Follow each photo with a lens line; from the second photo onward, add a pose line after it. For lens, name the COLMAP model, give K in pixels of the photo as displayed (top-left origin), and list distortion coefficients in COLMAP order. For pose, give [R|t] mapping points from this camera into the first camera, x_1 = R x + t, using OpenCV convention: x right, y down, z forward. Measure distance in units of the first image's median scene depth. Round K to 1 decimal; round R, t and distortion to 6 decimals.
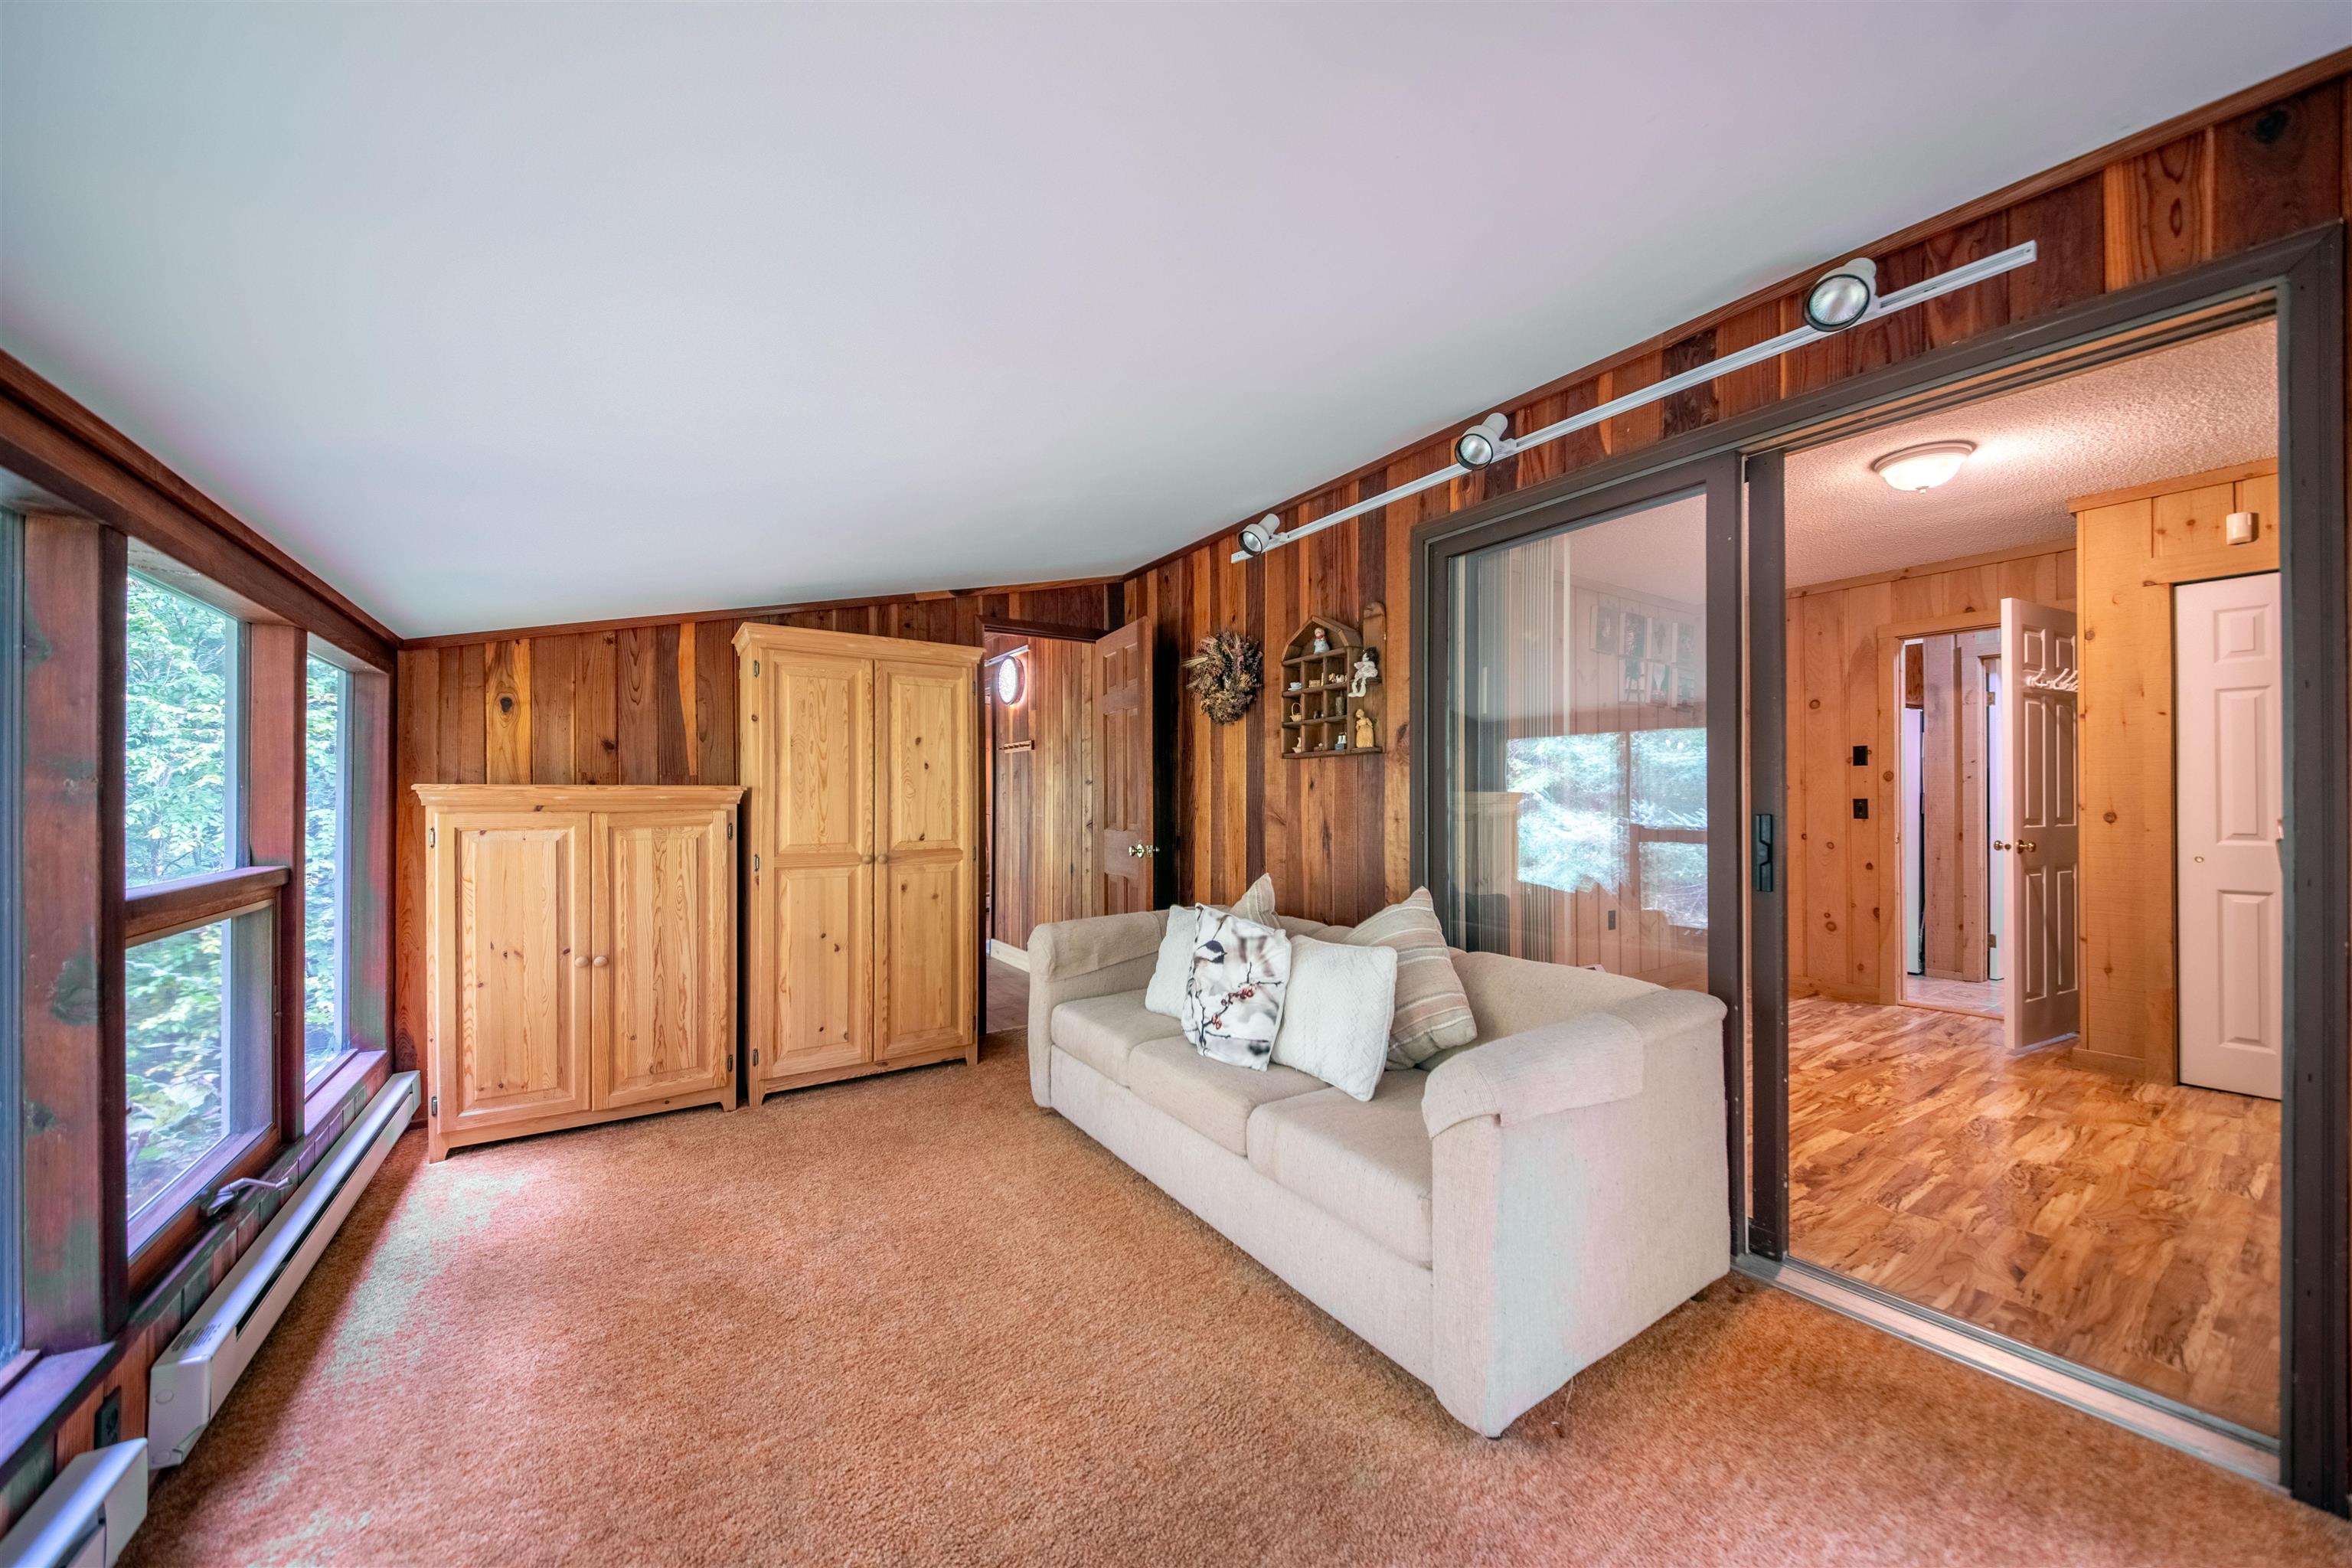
lens RADIAL K [[844.6, 0, 1178.7], [0, 844.6, 803.7], [0, 0, 1]] dist [-0.022997, -0.001440]
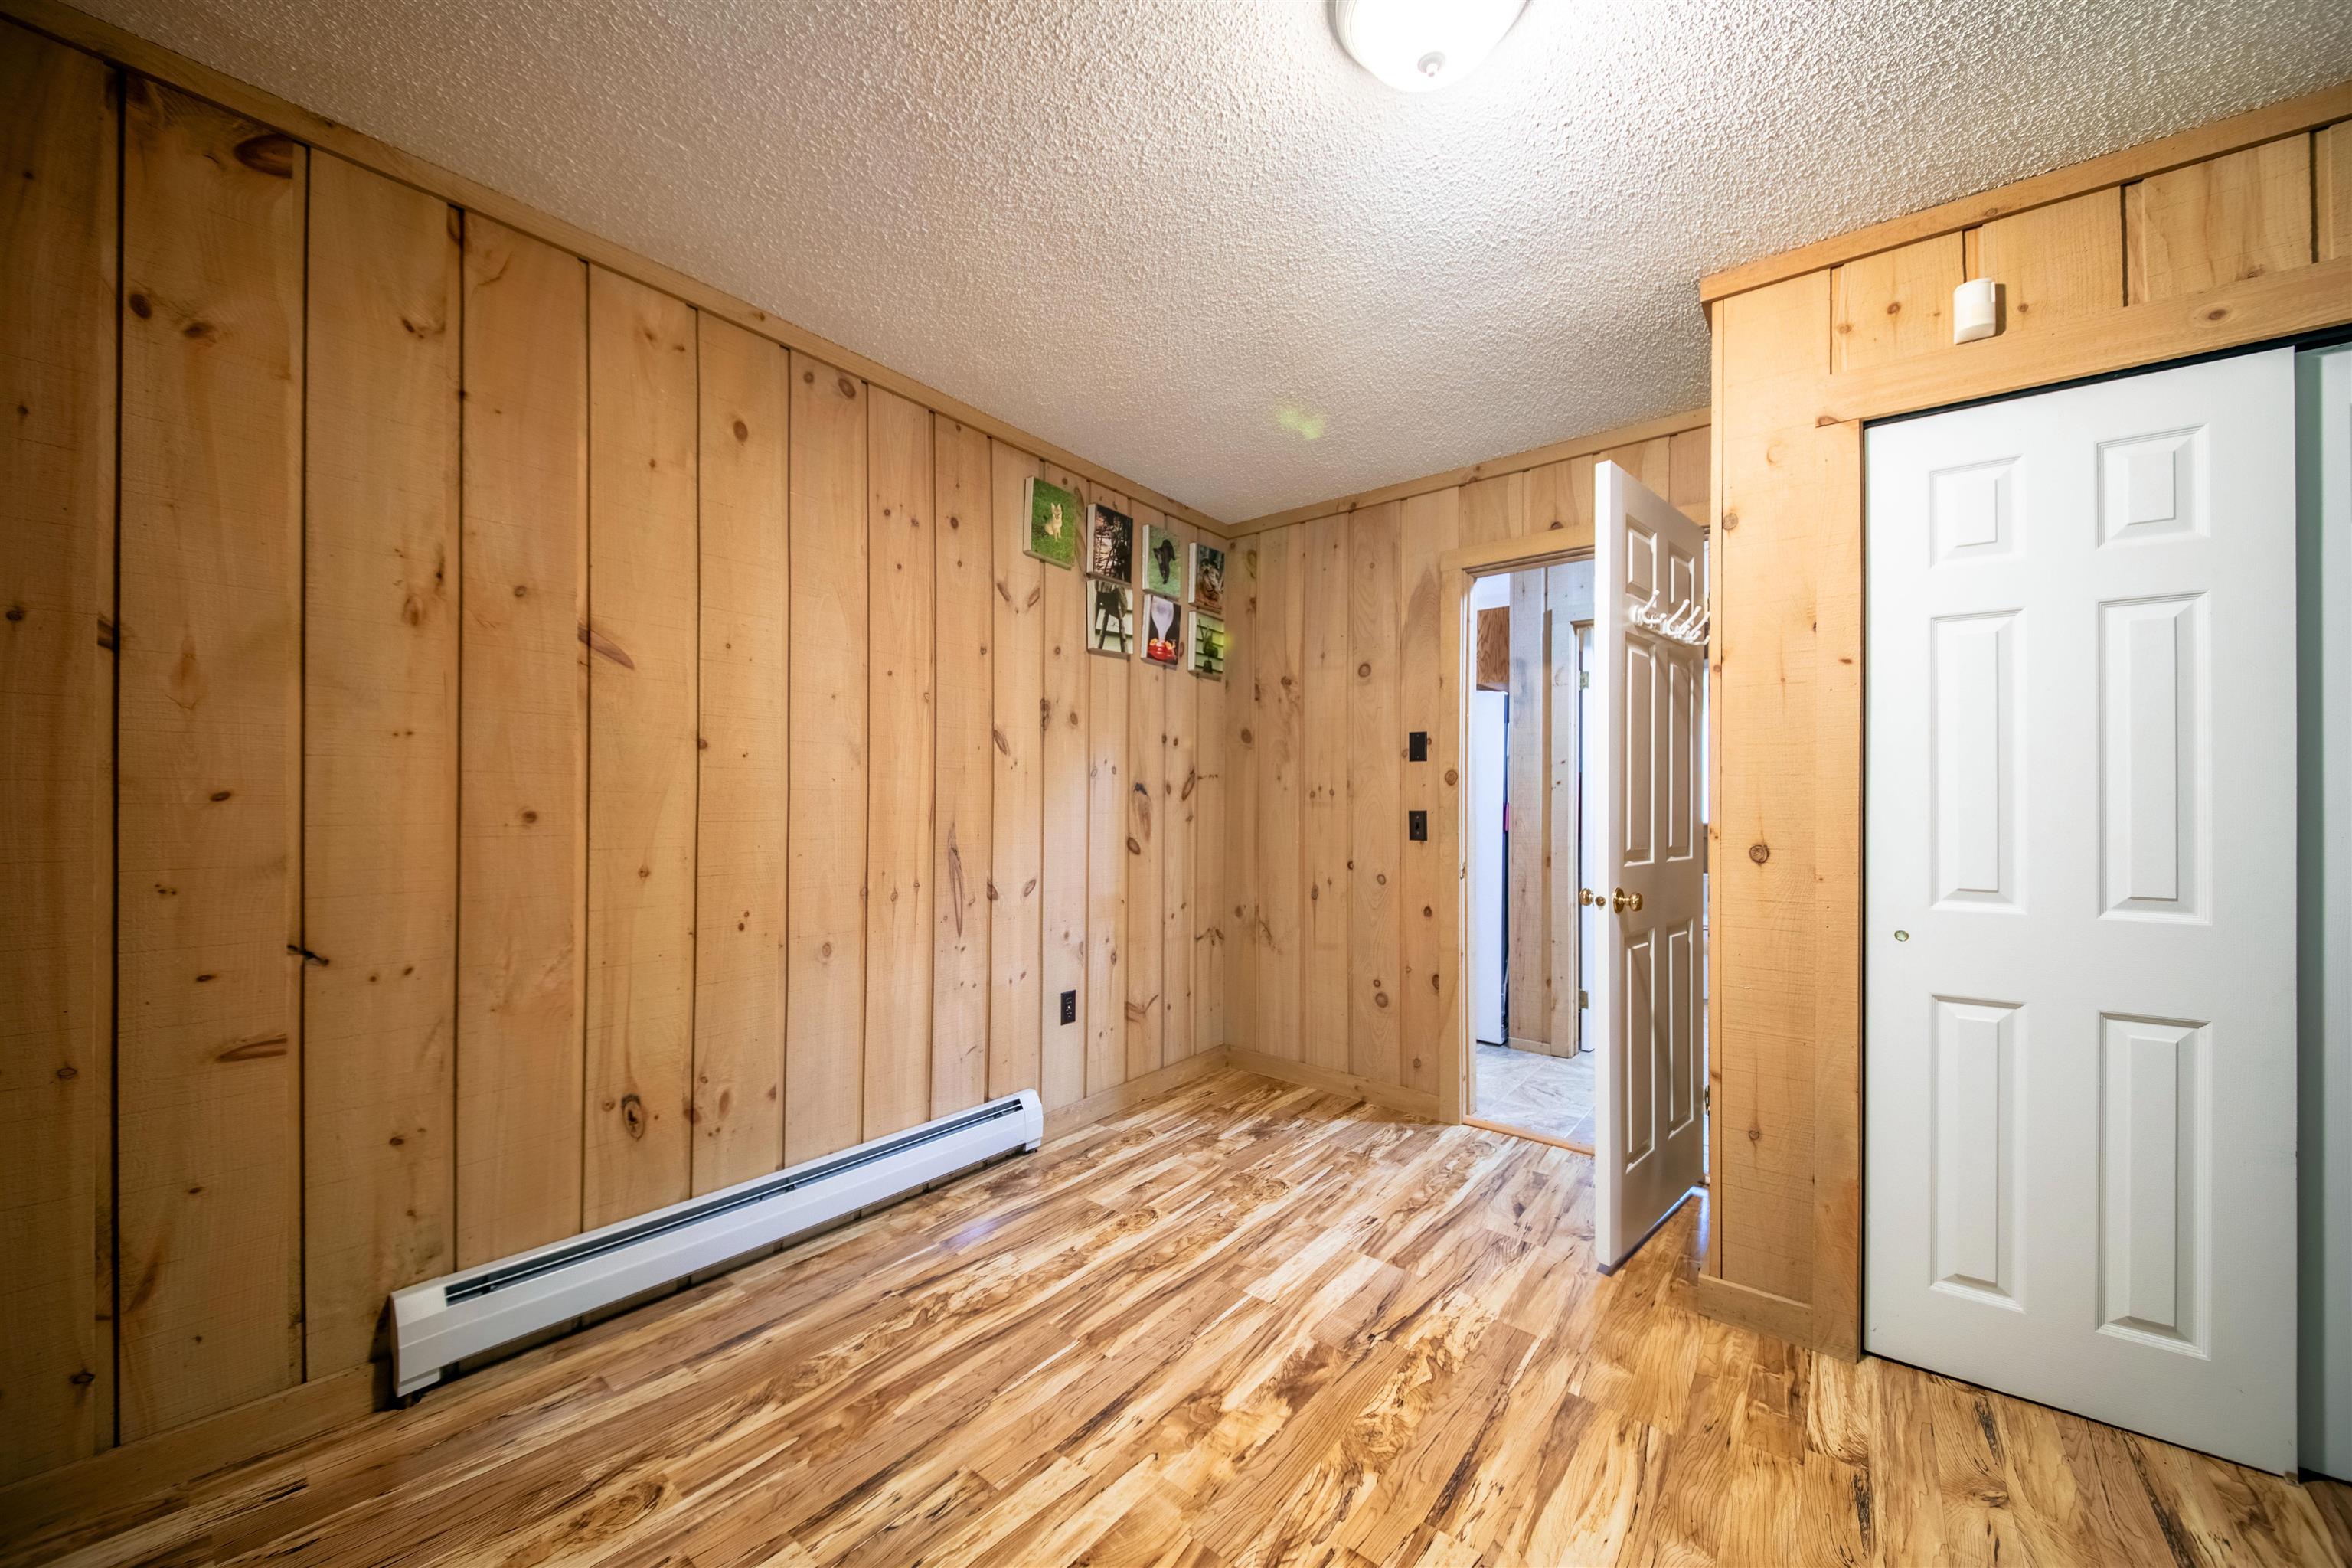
lens RADIAL K [[844.6, 0, 1155.6], [0, 844.6, 789.5], [0, 0, 1]] dist [-0.022997, -0.001440]
pose [[0.954529, 0.020416, 0.297417, 0.527654], [-0.015888, 0.999718, -0.017635, -0.009636], [-0.297693, 0.012107, 0.954585, 0.527356]]
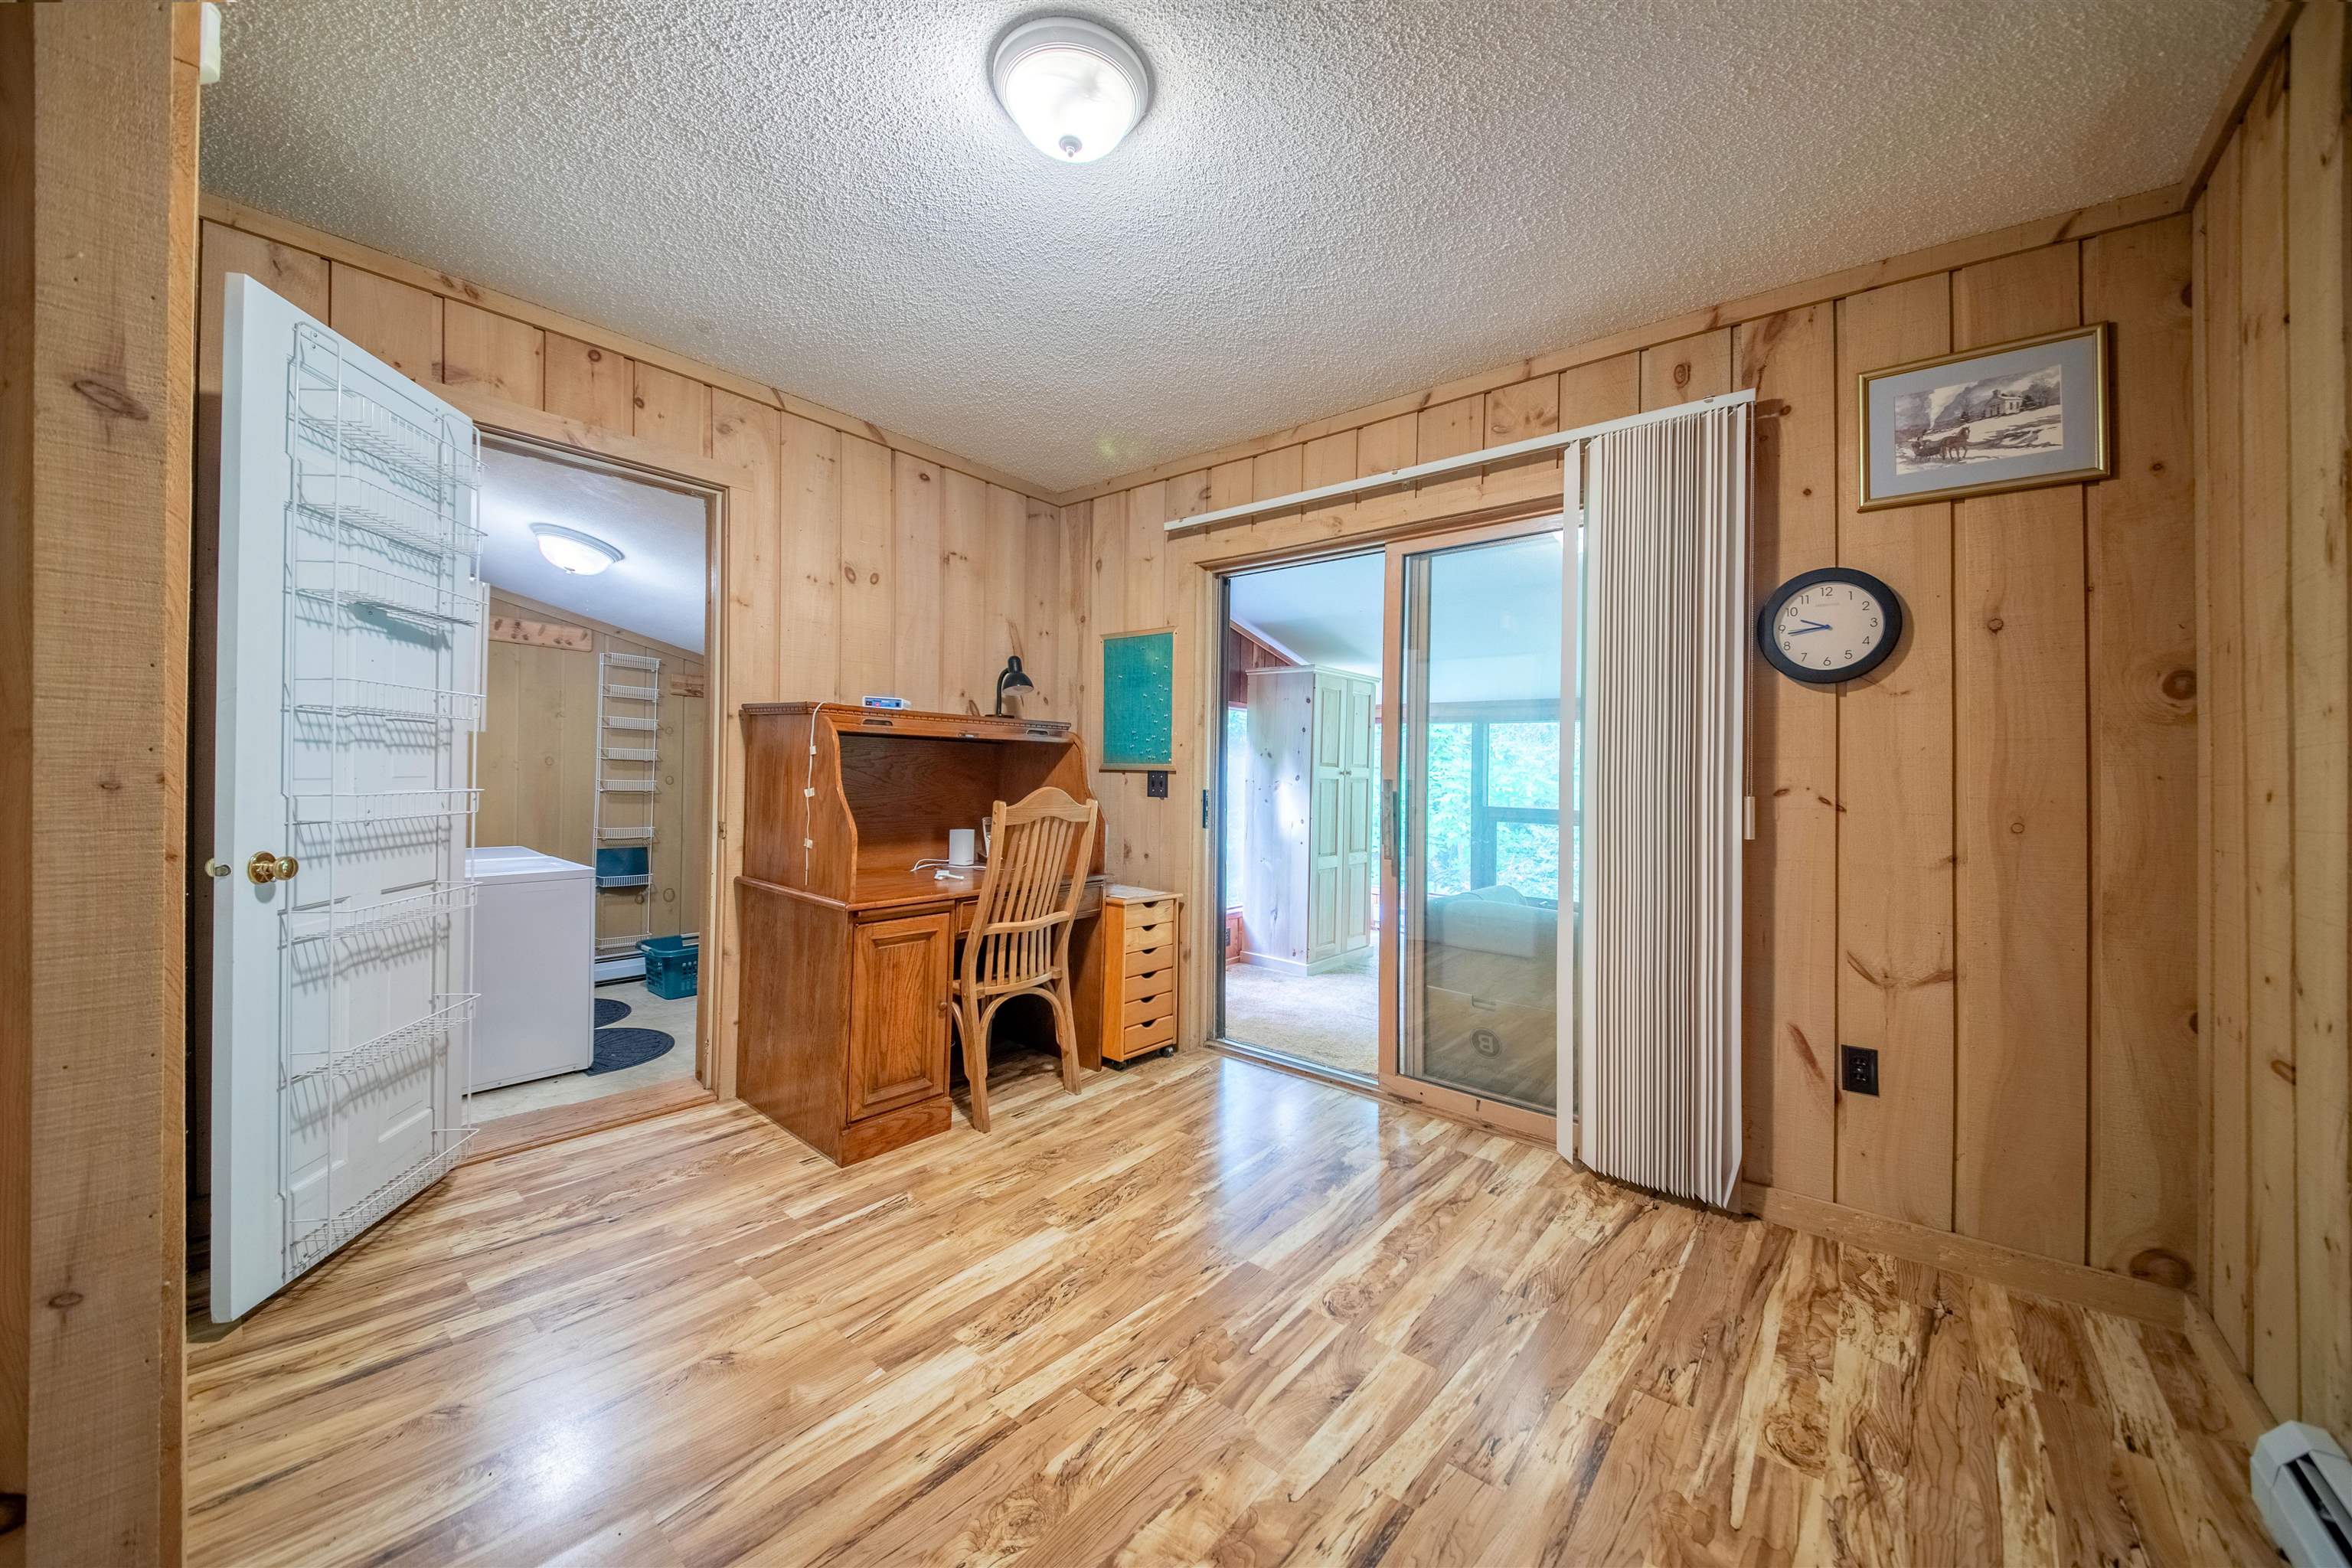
lens RADIAL K [[844.6, 0, 1184.7], [0, 844.6, 766.7], [0, 0, 1]] dist [-0.022997, -0.001440]
pose [[-0.954849, -0.011313, -0.296877, 0.793115], [-0.008233, 0.999899, -0.011622, 0.005167], [0.296979, -0.008653, -0.954845, 1.212329]]
